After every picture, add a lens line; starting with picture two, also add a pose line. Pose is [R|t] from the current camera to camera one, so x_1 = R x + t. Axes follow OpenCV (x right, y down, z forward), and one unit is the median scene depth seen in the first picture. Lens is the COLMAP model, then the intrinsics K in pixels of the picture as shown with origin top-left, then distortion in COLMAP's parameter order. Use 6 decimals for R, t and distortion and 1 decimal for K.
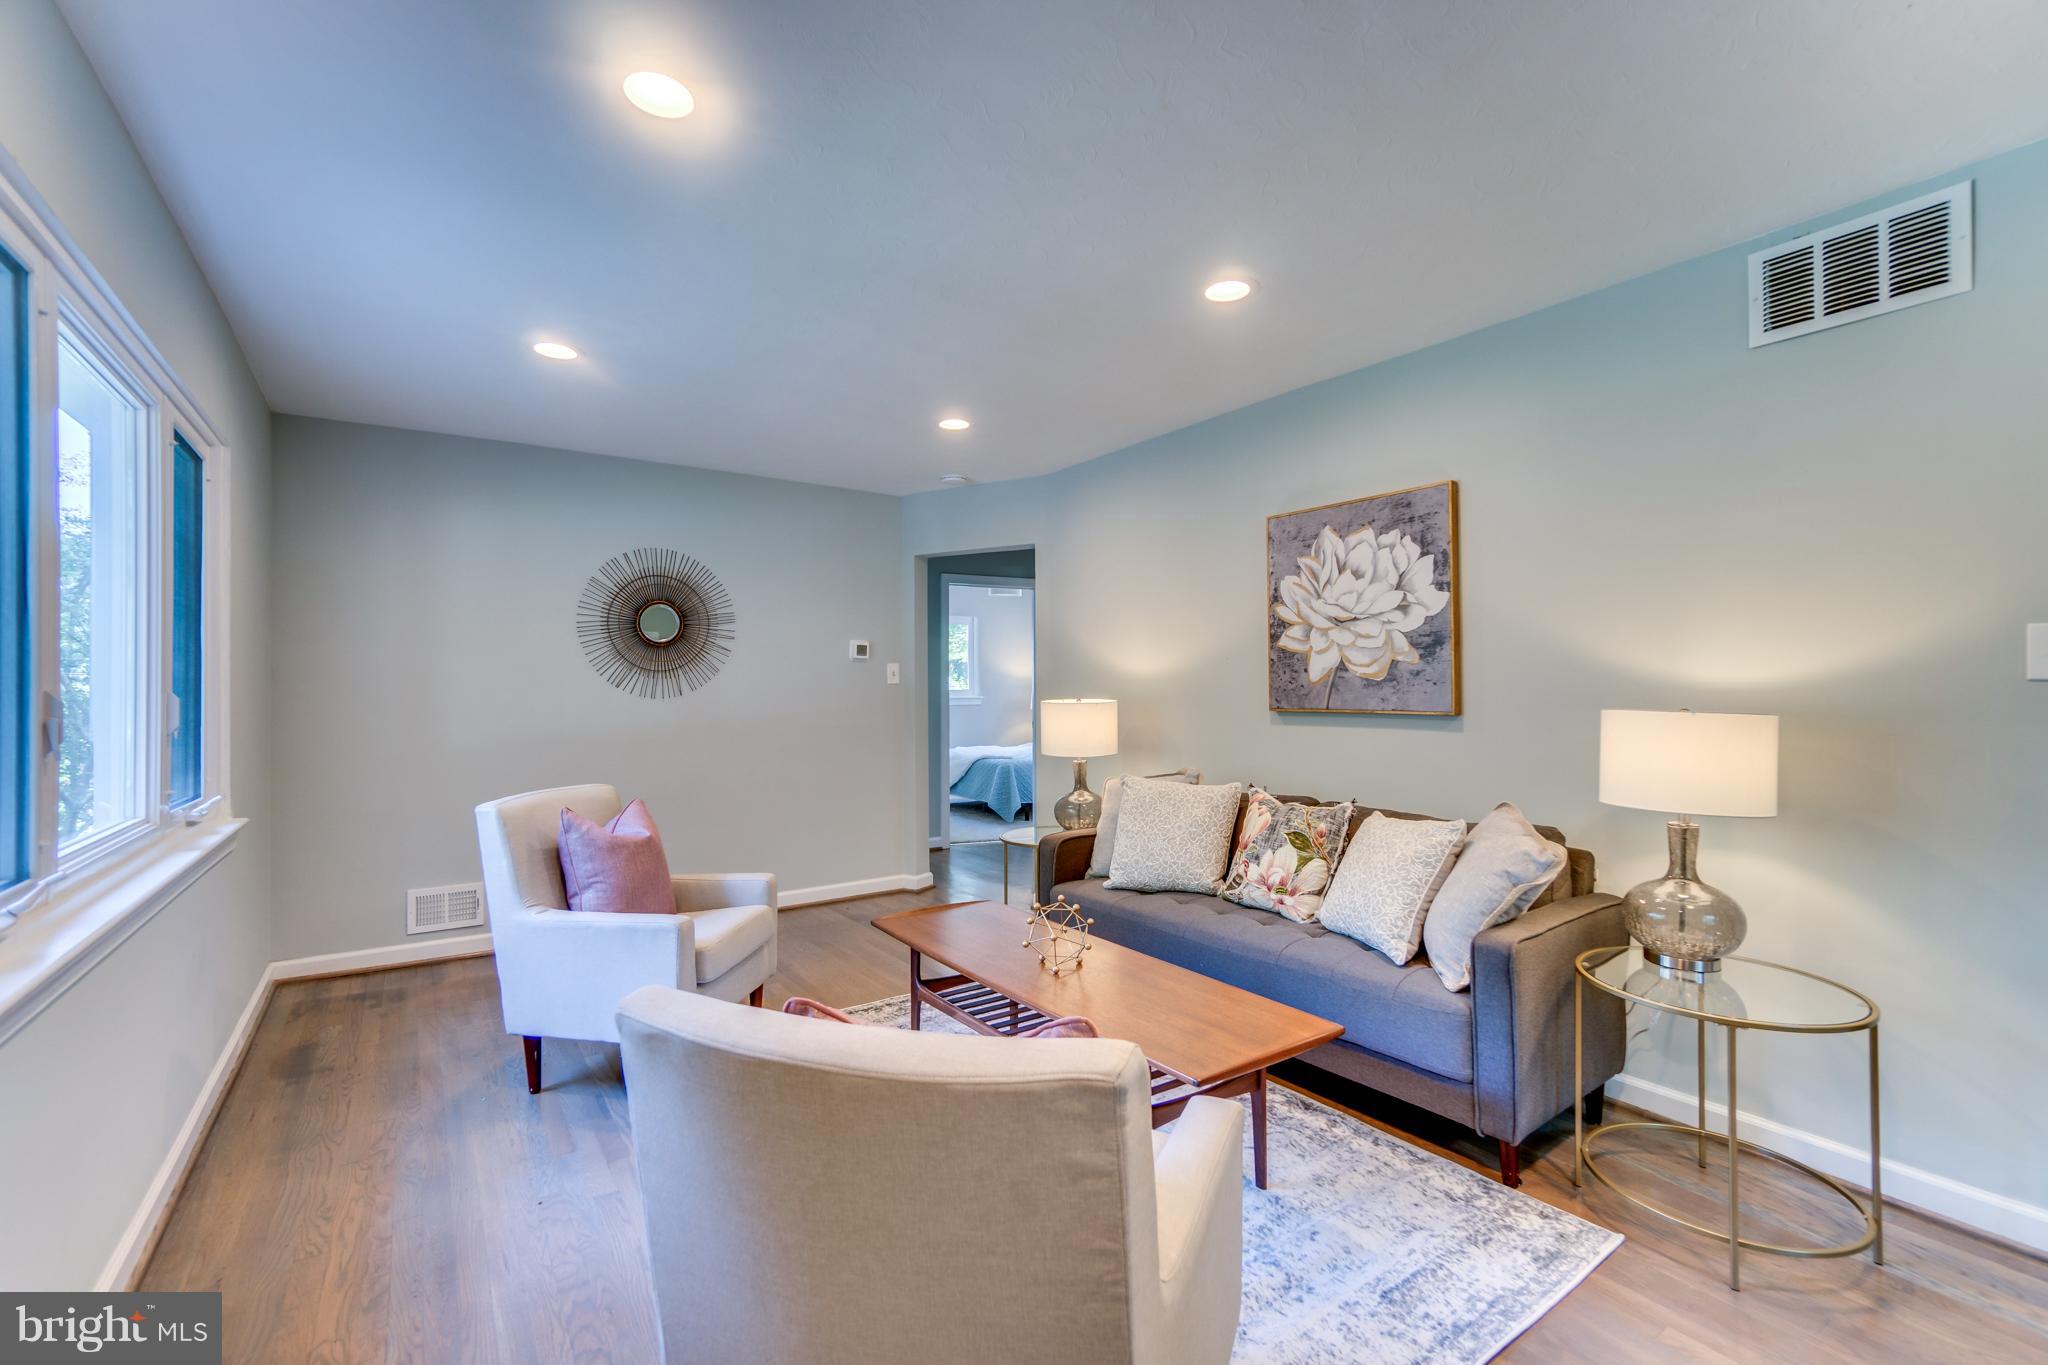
lens RADIAL K [[895.2, 0, 1021.0], [0, 895.2, 686.6], [0, 0, 1]] dist [0.005418, 0.001596]
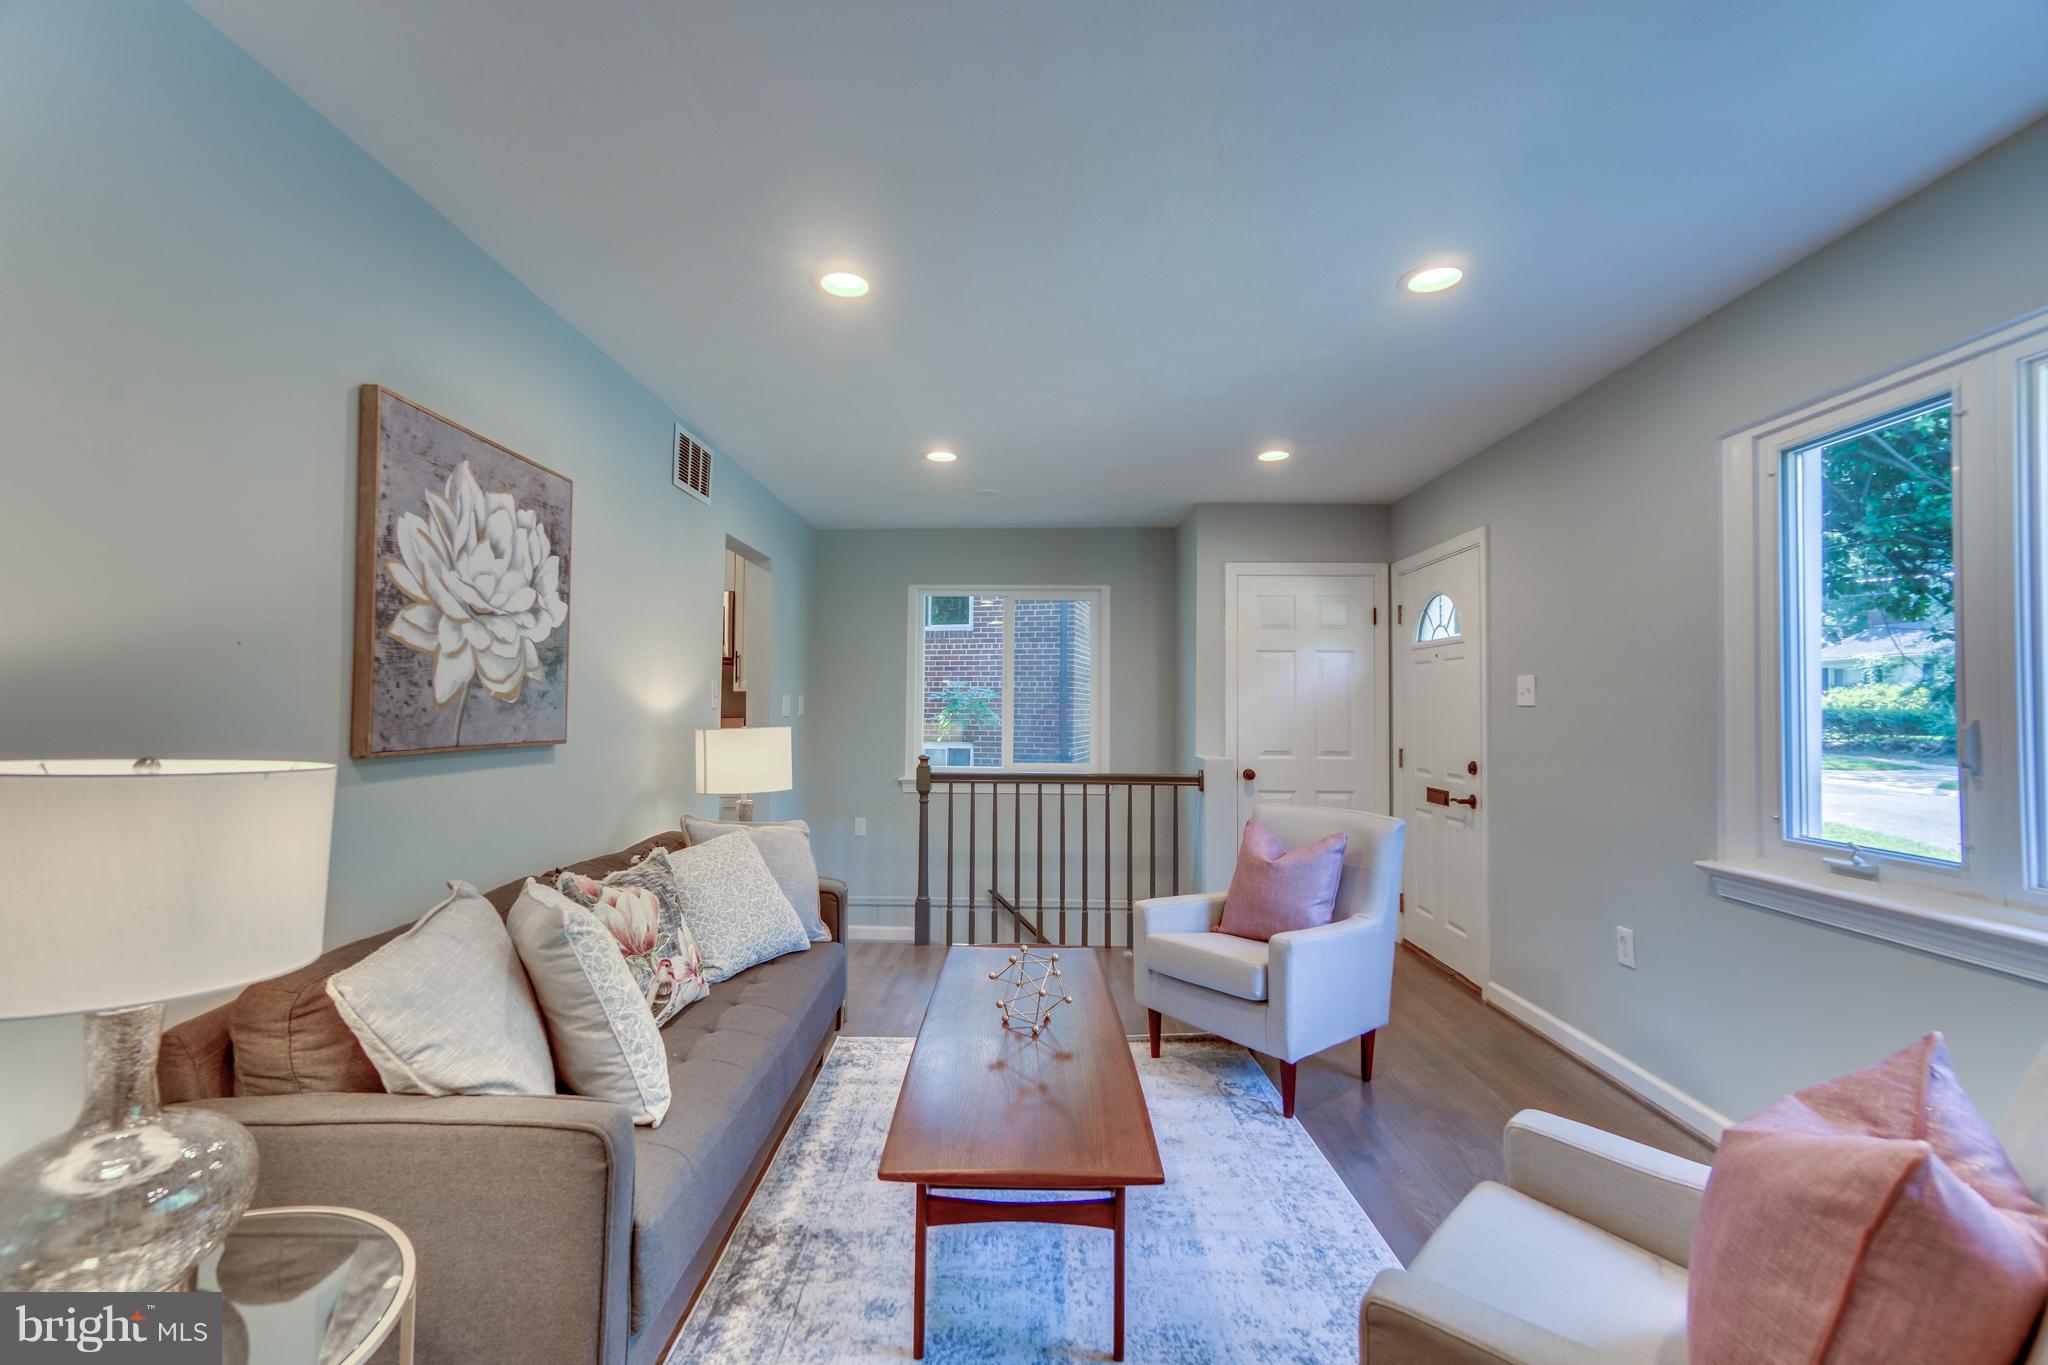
lens RADIAL K [[895.2, 0, 1022.9], [0, 895.2, 687.5], [0, 0, 1]] dist [0.005418, 0.001596]
pose [[-0.812190, 0.015138, 0.583197, -0.361562], [-0.002954, 0.999544, -0.030060, 0.001517], [-0.583386, -0.026137, -0.811774, 1.304405]]
